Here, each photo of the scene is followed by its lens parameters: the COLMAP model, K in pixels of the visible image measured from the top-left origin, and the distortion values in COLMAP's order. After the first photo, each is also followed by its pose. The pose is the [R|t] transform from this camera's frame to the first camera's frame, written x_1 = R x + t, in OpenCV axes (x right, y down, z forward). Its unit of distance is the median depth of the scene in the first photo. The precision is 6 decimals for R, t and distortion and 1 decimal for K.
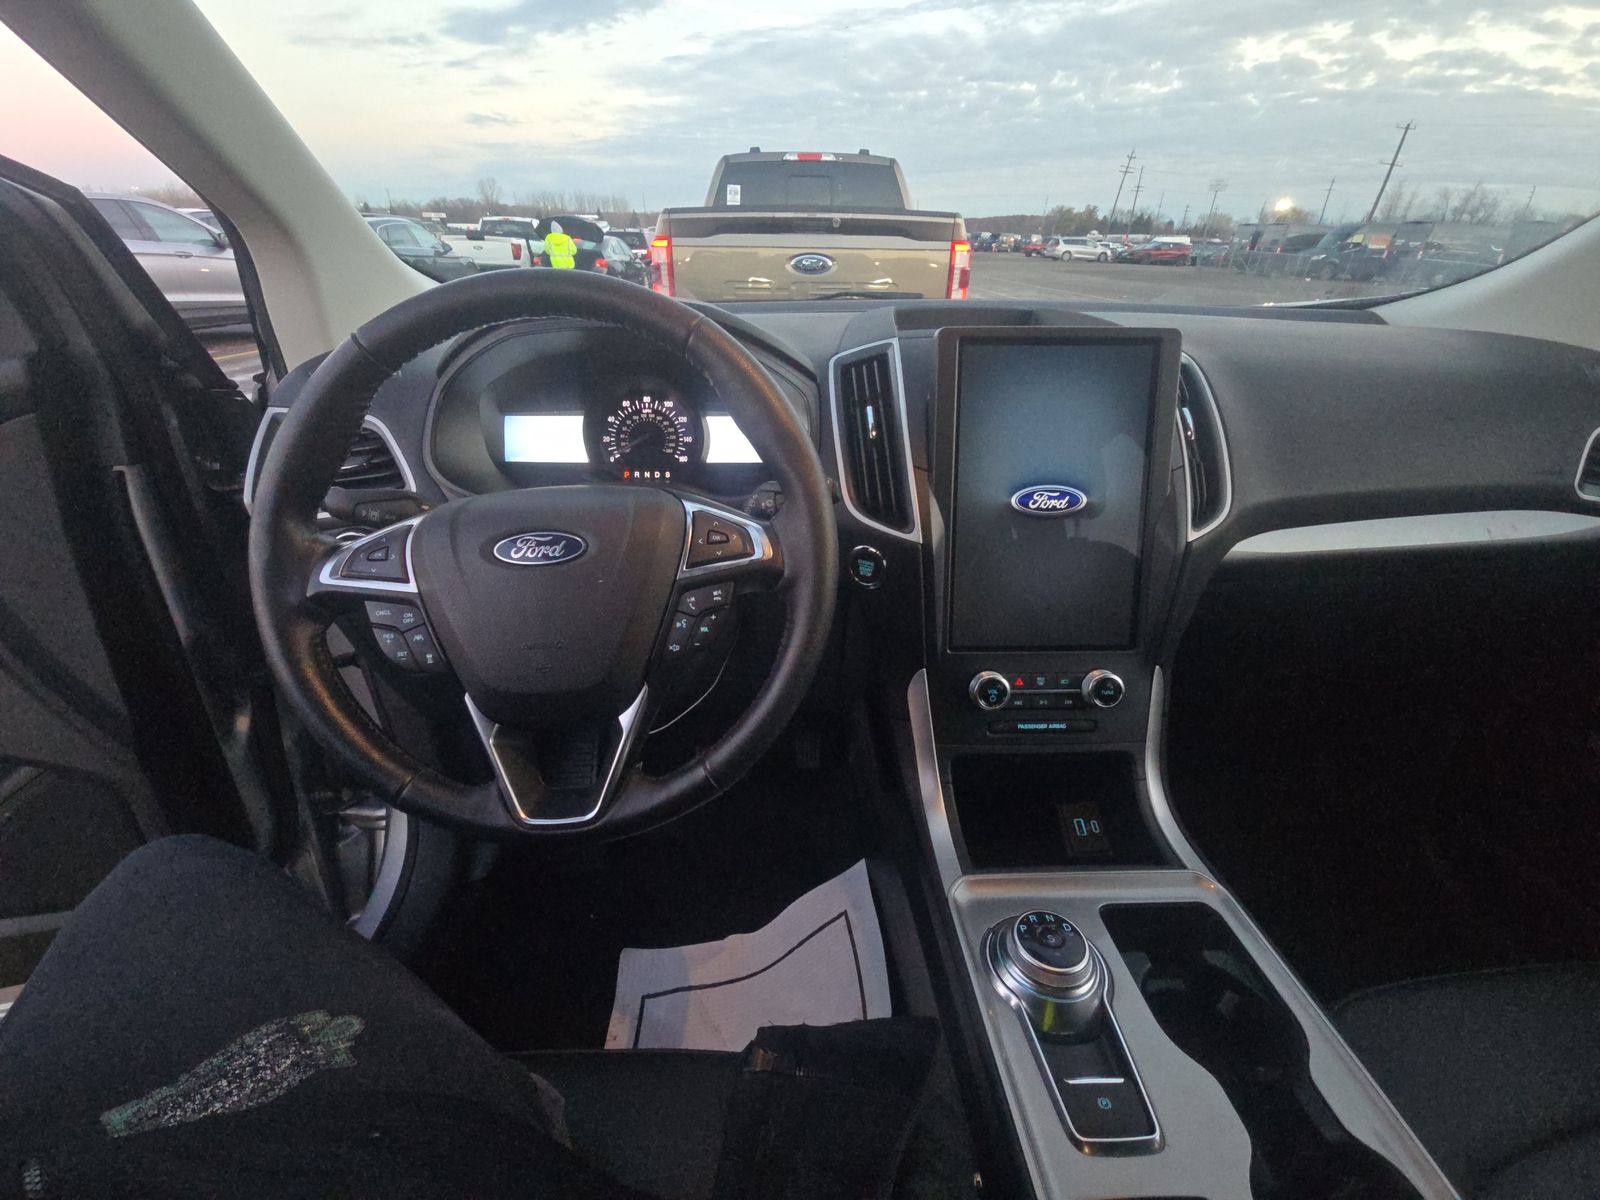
lens RADIAL K [[649.4, 0, 791.7], [0, 649.4, 601.6], [0, 0, 1]] dist [0.009580, -0.006866]
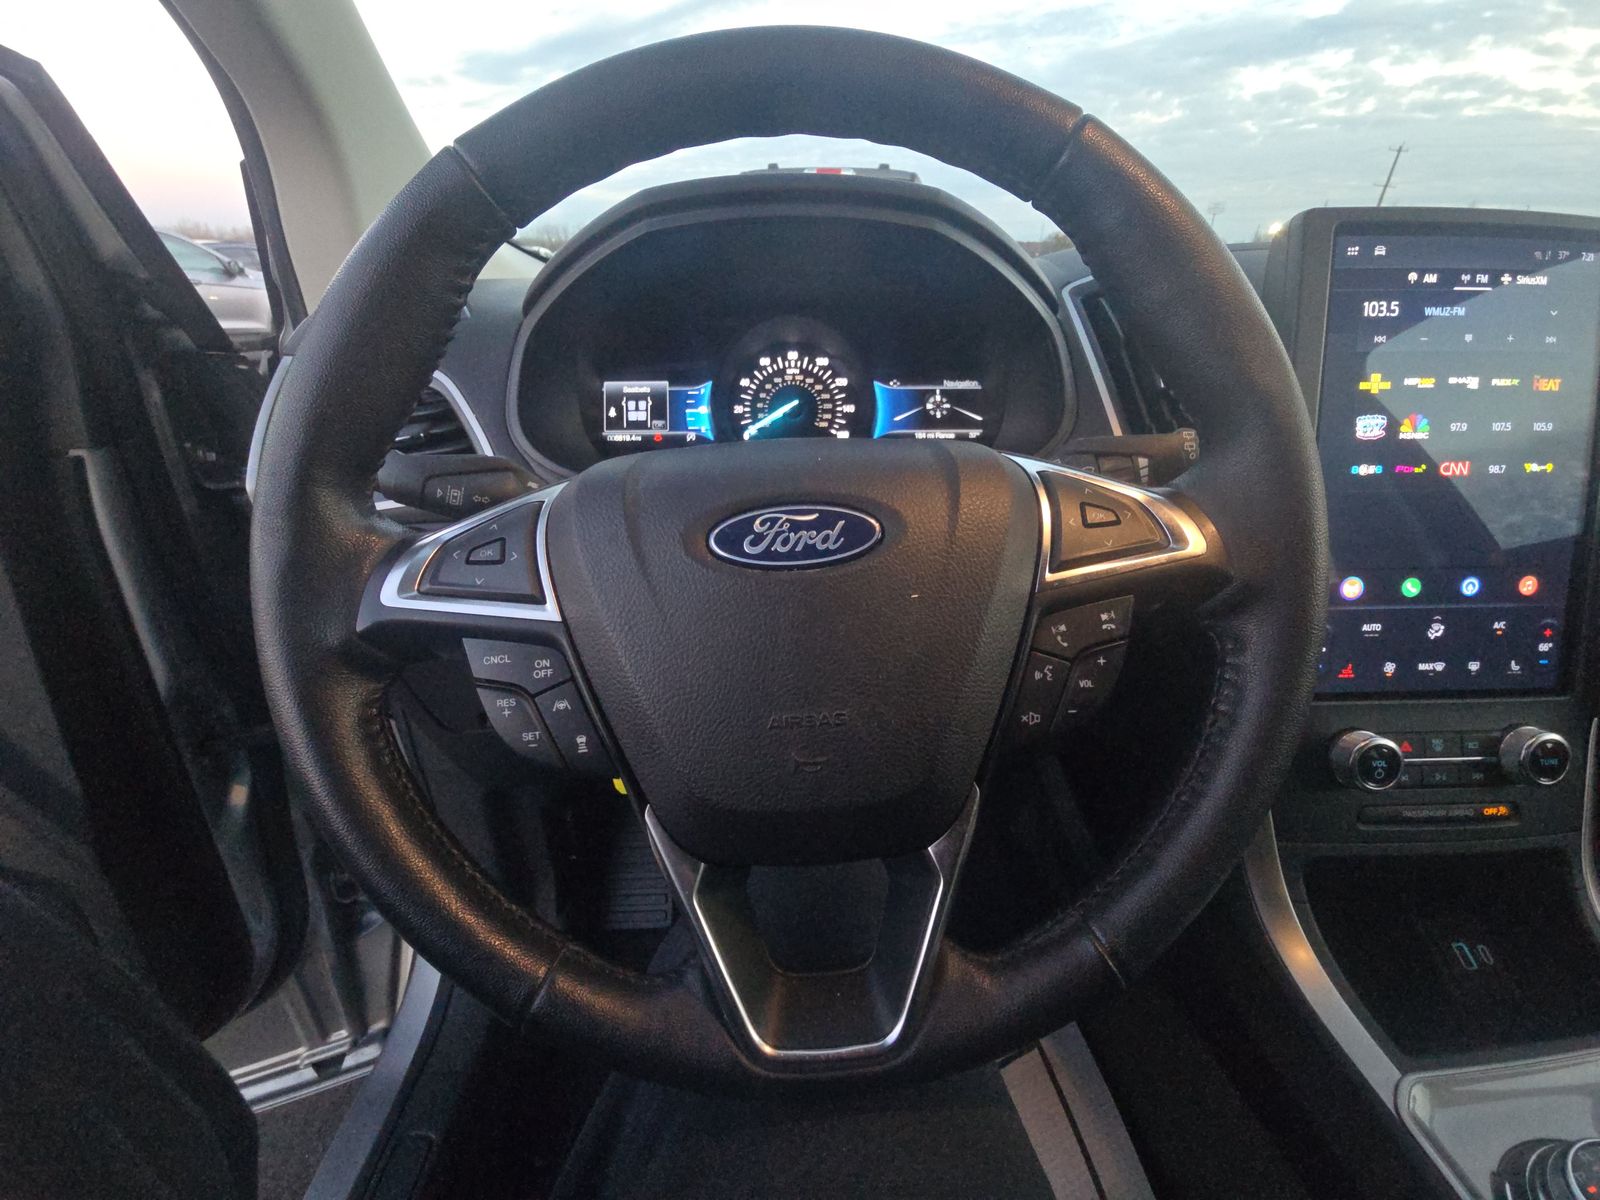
lens RADIAL K [[649.4, 0, 802.6], [0, 649.4, 587.9], [0, 0, 1]] dist [0.009580, -0.006866]
pose [[0.999911, -0.010796, 0.007824, -0.220105], [0.011187, 0.998597, -0.051765, -0.006549], [-0.007254, 0.051848, 0.998629, 0.267303]]
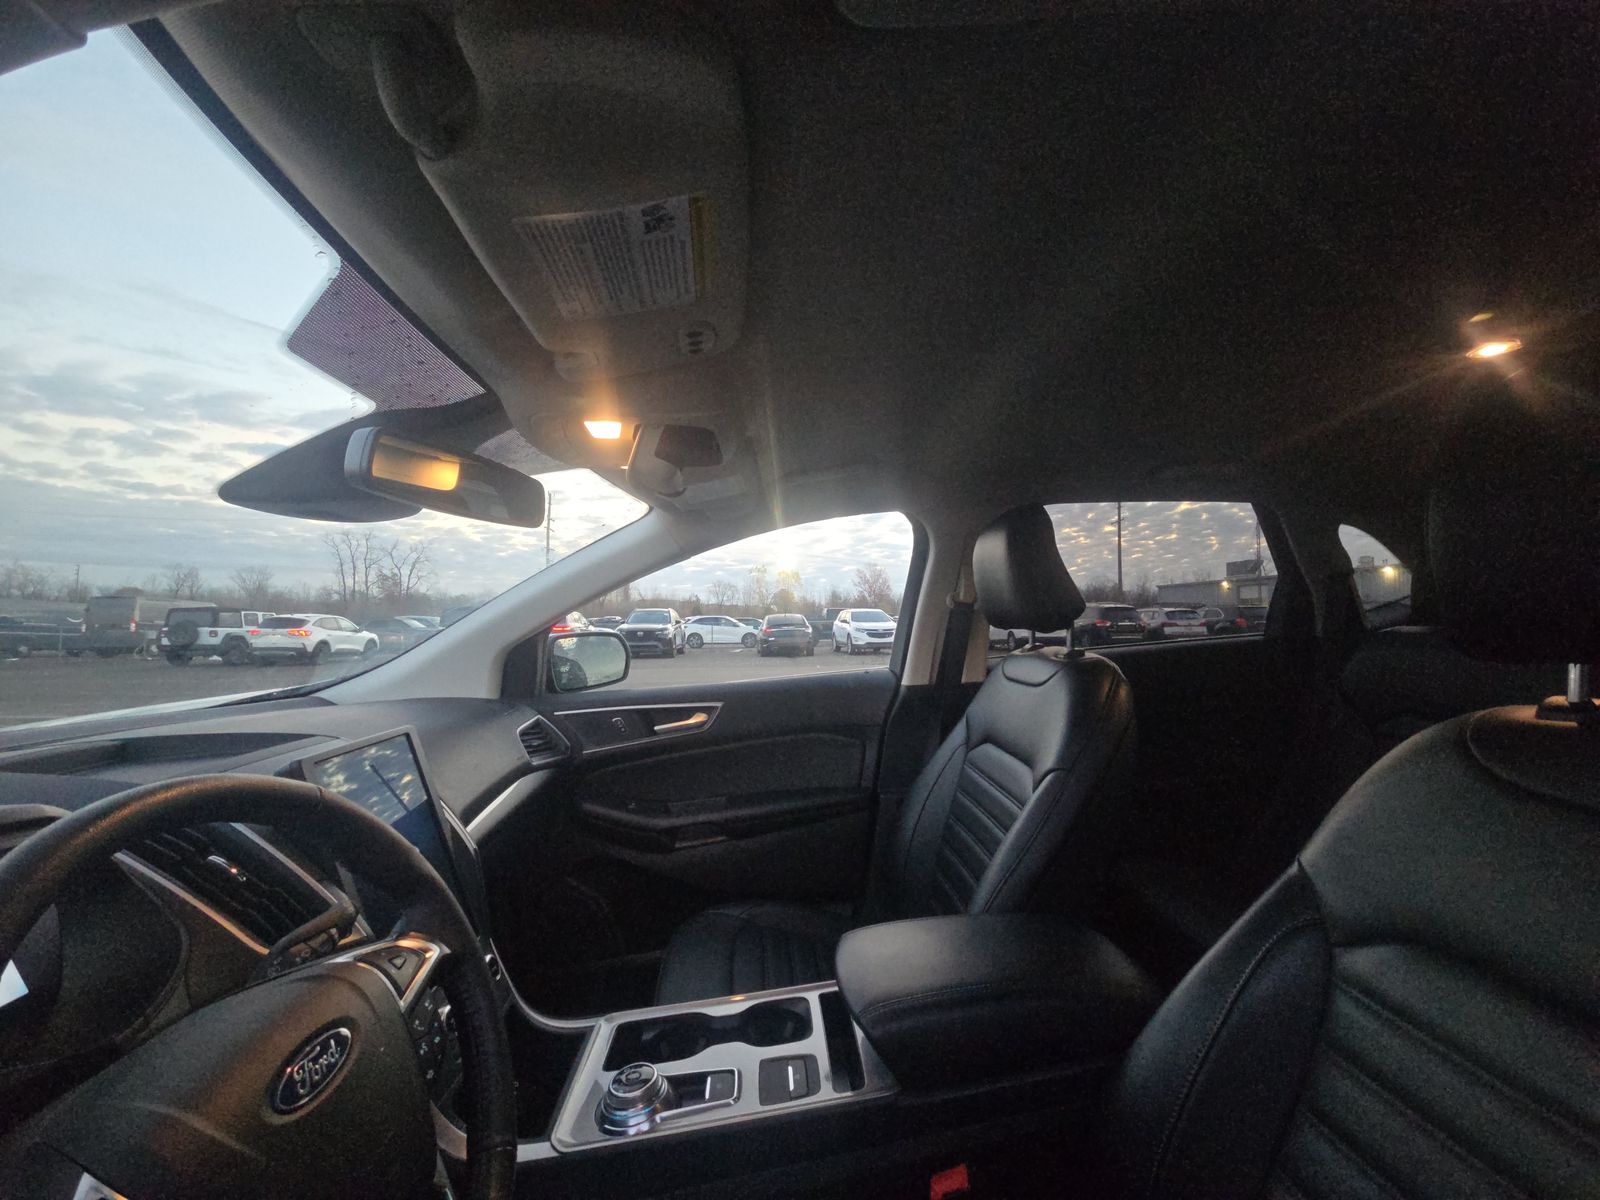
lens RADIAL K [[649.4, 0, 807.7], [0, 649.4, 602.5], [0, 0, 1]] dist [0.009580, -0.006866]
pose [[-0.041782, 0.013663, 0.999033, -0.738222], [0.489312, 0.872067, 0.008538, -0.175984], [-0.871107, 0.489196, -0.043122, 0.089269]]
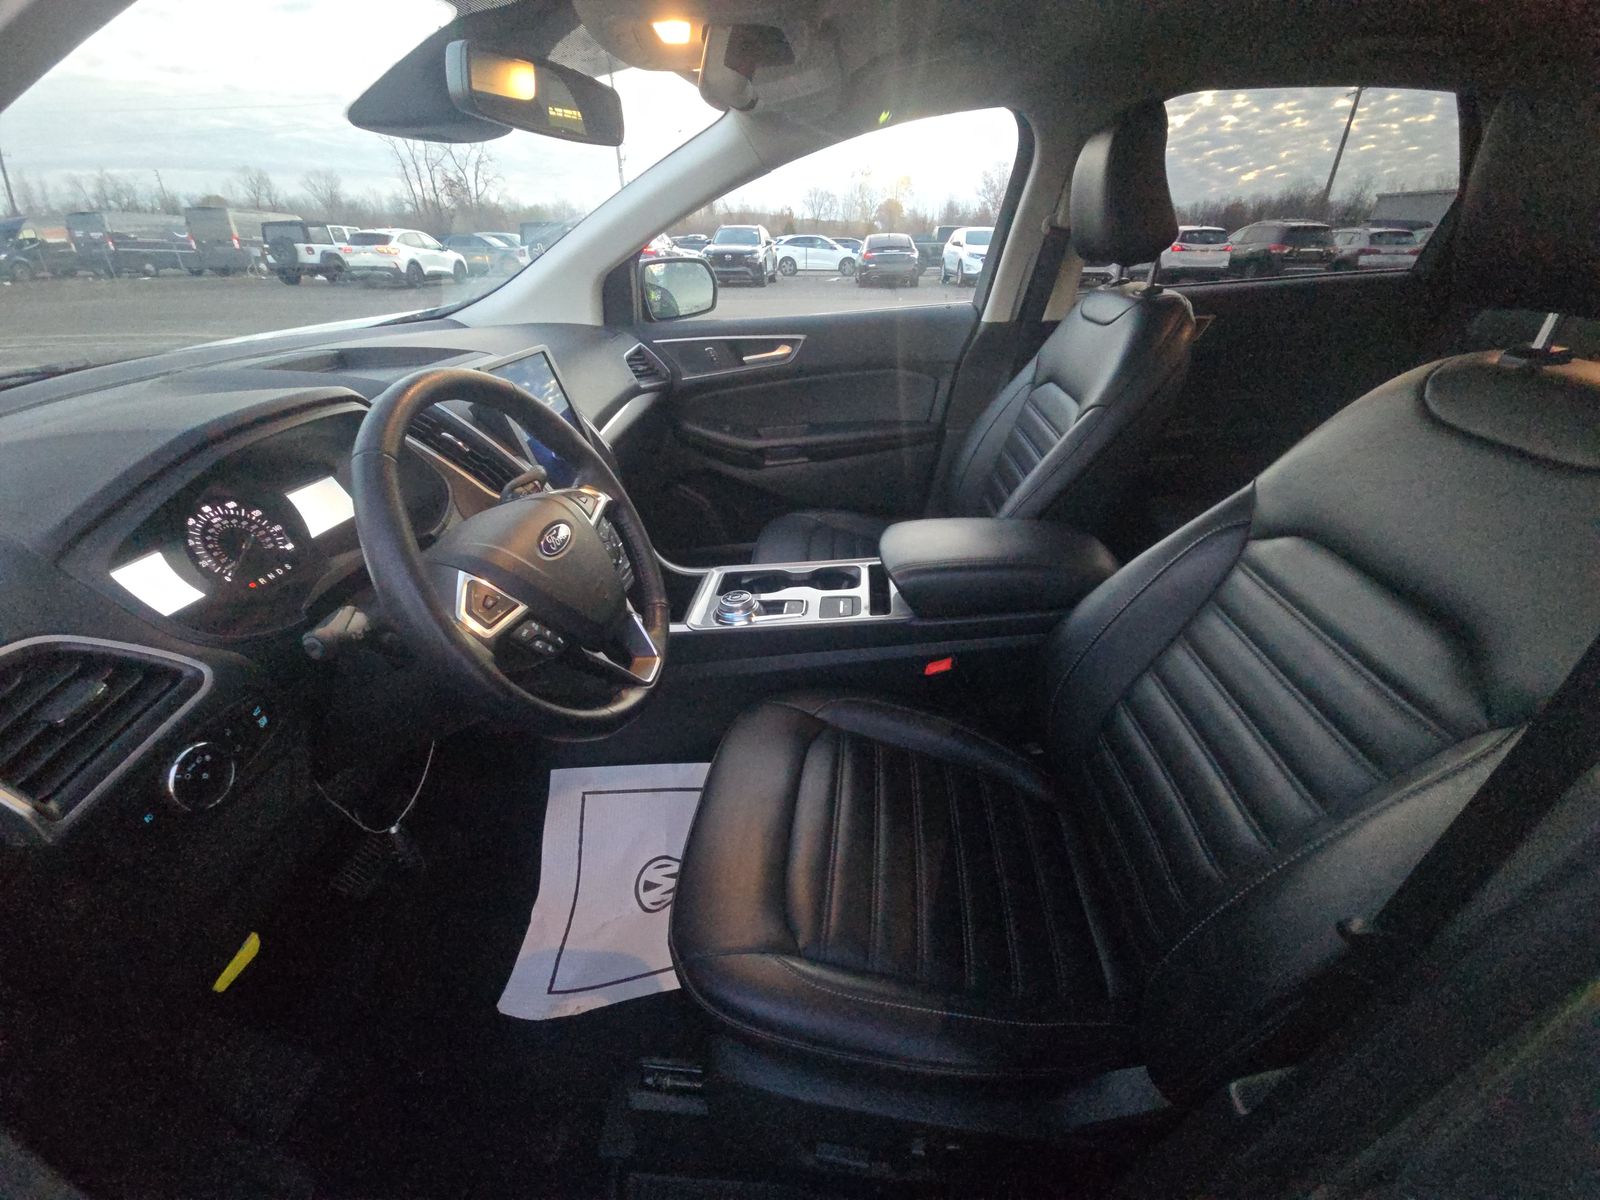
lens RADIAL K [[649.4, 0, 808.4], [0, 649.4, 600.8], [0, 0, 1]] dist [0.009580, -0.006866]
pose [[0.102091, -0.492688, 0.864197, -0.988709], [0.481731, 0.784563, 0.390379, -0.160459], [-0.870352, 0.376456, 0.317440, 0.022411]]
